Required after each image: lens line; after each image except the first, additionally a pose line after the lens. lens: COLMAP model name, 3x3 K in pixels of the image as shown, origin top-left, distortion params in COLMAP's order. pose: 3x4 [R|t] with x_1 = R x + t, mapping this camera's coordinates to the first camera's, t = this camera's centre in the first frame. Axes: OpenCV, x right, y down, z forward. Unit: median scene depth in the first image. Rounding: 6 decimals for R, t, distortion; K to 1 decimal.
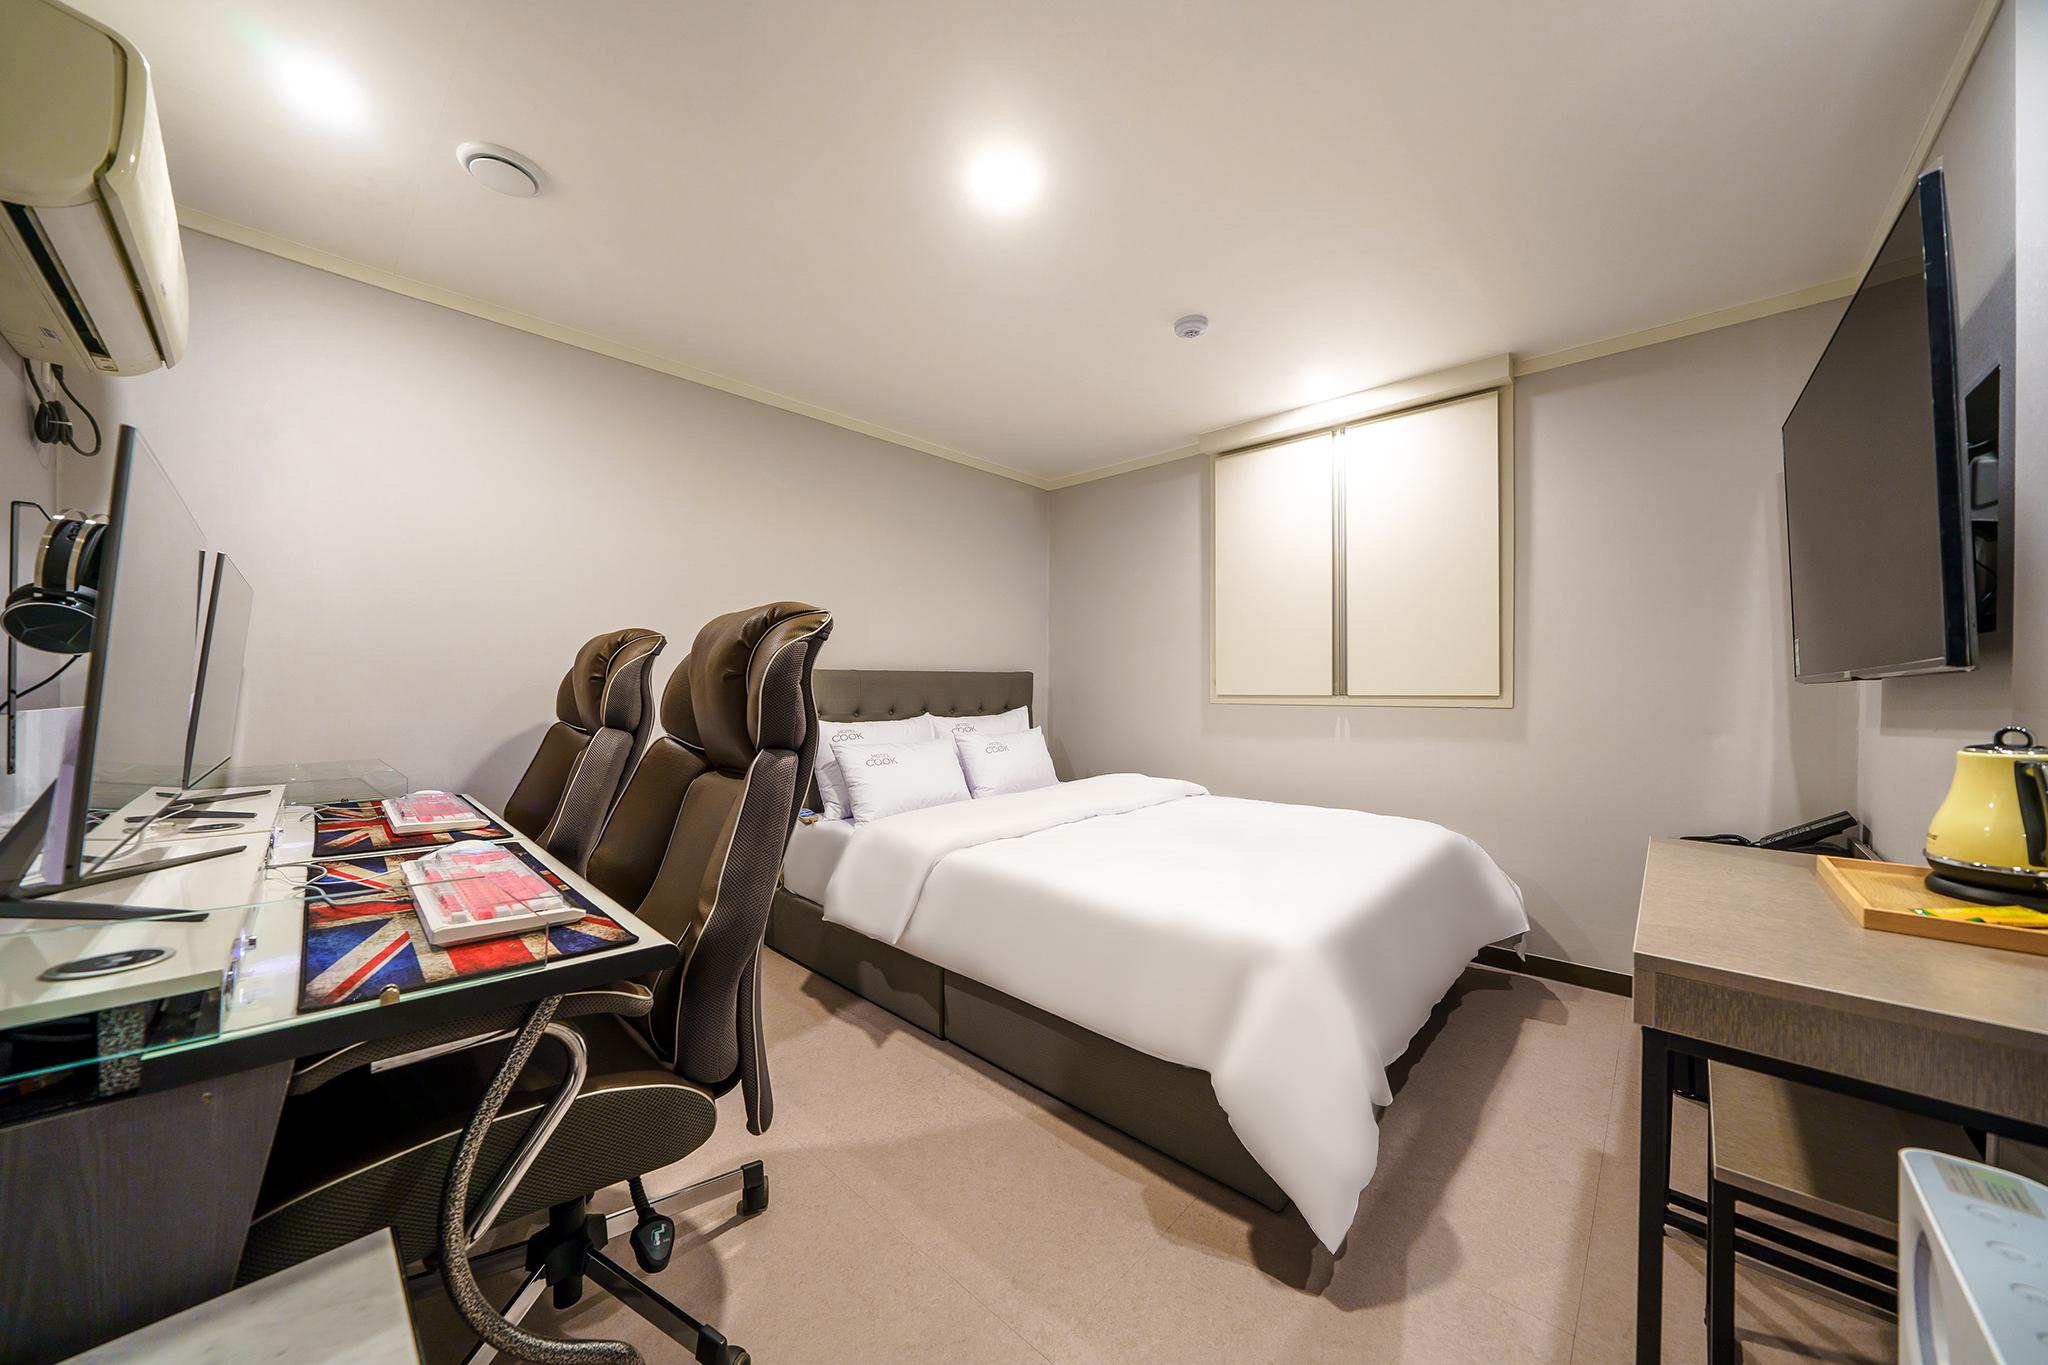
lens RADIAL K [[696.5, 0, 1015.6], [0, 696.5, 688.1], [0, 0, 1]] dist [-0.011623, 0.000140]
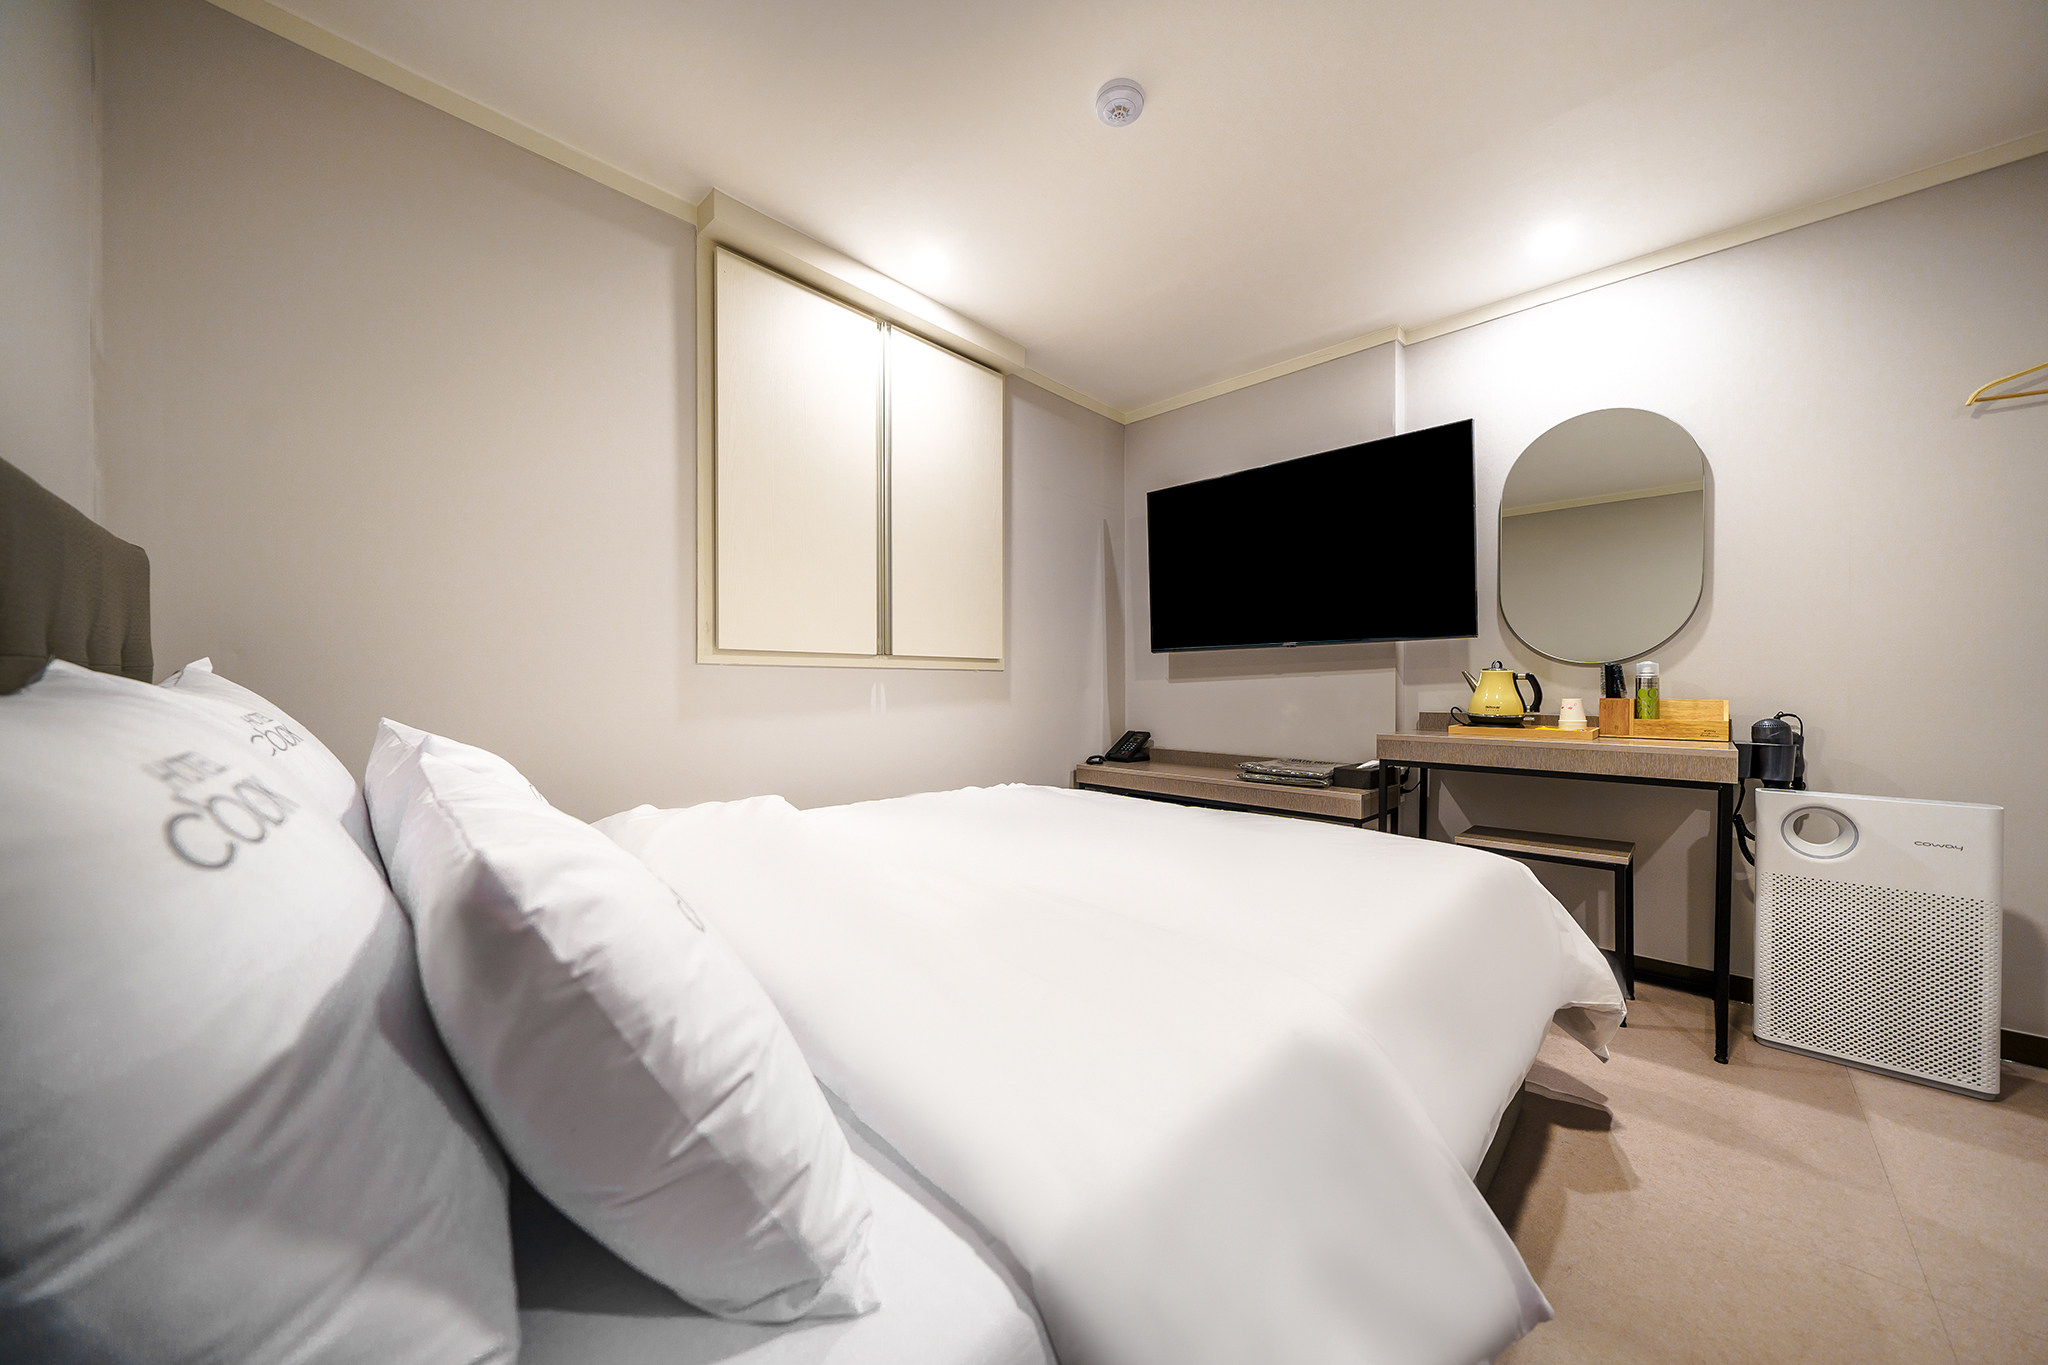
lens RADIAL K [[696.5, 0, 1015.6], [0, 696.5, 688.1], [0, 0, 1]] dist [-0.011623, 0.000140]
pose [[0.009611, -0.015169, 0.999839, -0.344374], [-0.009533, 0.999838, 0.015261, 0.034848], [-0.999908, -0.009678, 0.009465, 0.848829]]
